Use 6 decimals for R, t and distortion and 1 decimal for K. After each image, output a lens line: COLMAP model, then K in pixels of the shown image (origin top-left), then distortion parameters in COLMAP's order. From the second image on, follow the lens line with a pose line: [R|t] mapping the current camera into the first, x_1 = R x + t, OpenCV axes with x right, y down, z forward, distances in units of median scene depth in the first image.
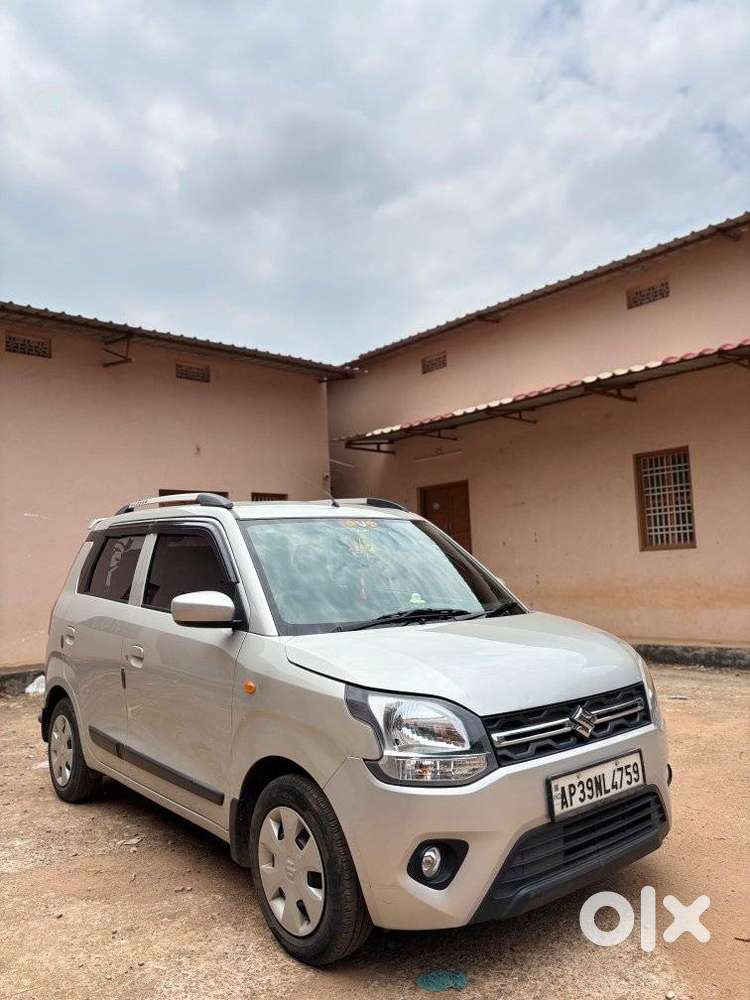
lens RADIAL K [[715.6, 0, 431.8], [0, 715.6, 498.9], [0, 0, 1]] dist [0.004220, 0.002281]
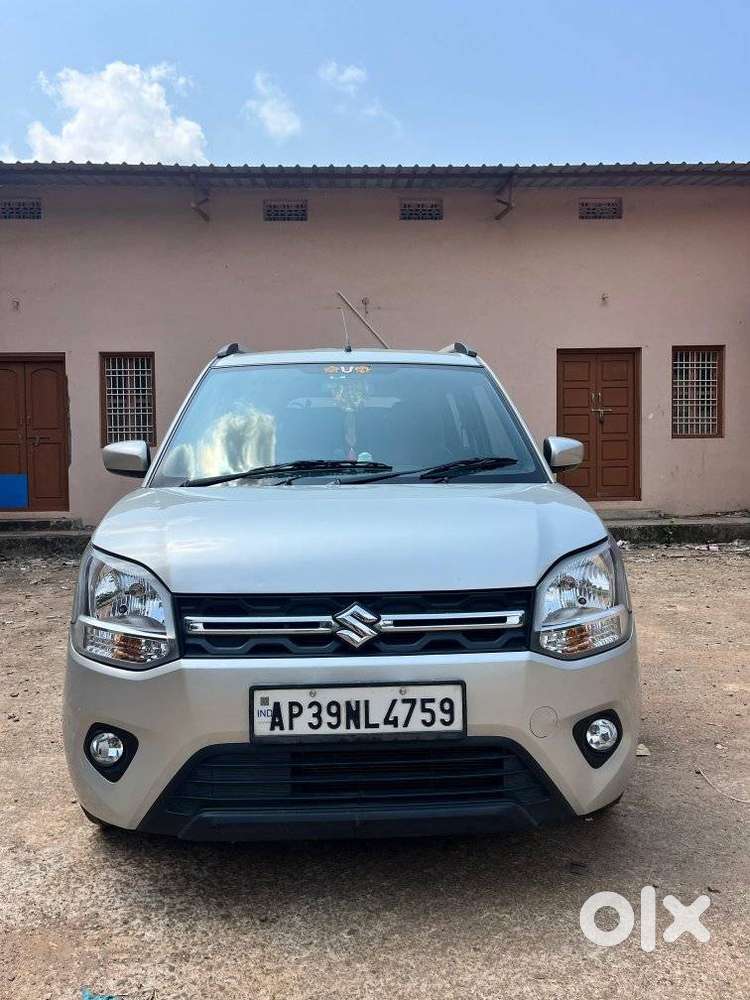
lens RADIAL K [[792.3, 0, 354.5], [0, 792.3, 500.6], [0, 0, 1]] dist [0.013333, 0.002243]
pose [[0.787954, 0.054846, -0.613287, 0.696350], [0.053666, 0.986117, 0.157138, 0.072923], [0.613391, -0.156730, 0.774072, 0.433880]]
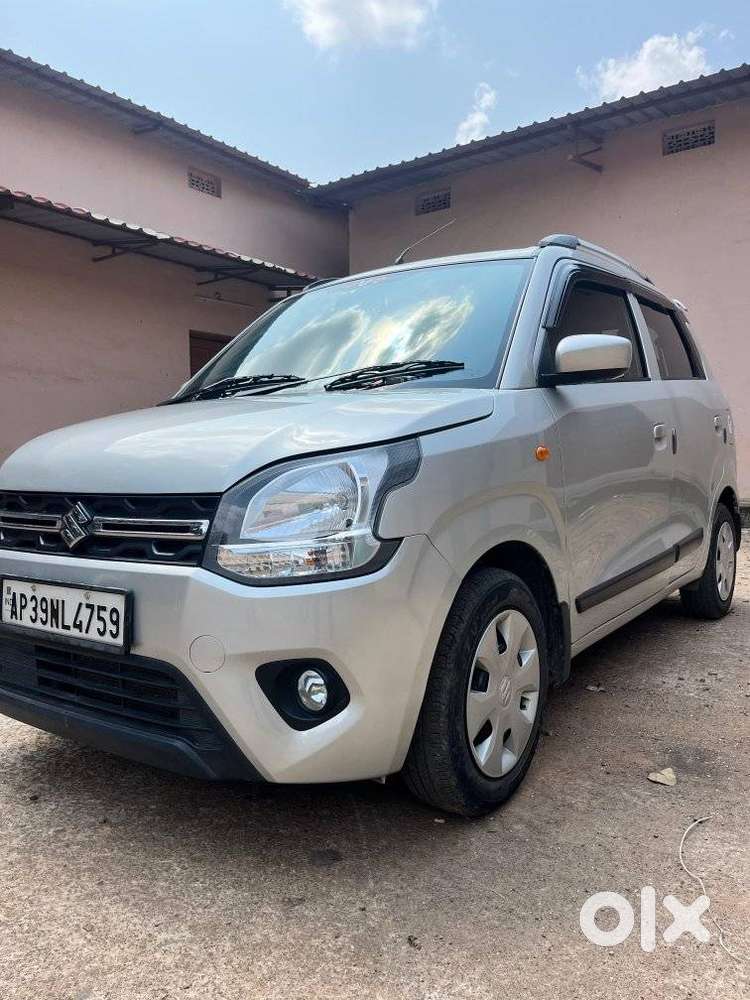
lens RADIAL K [[776.0, 0, 375.0], [0, 776.0, 500.0], [0, 0, 1]] dist [0.004357, -0.003218]
pose [[0.236934, 0.082364, -0.968028, 1.019406], [0.123412, 0.985776, 0.114080, 0.245694], [0.963655, -0.146495, 0.223399, 1.145025]]
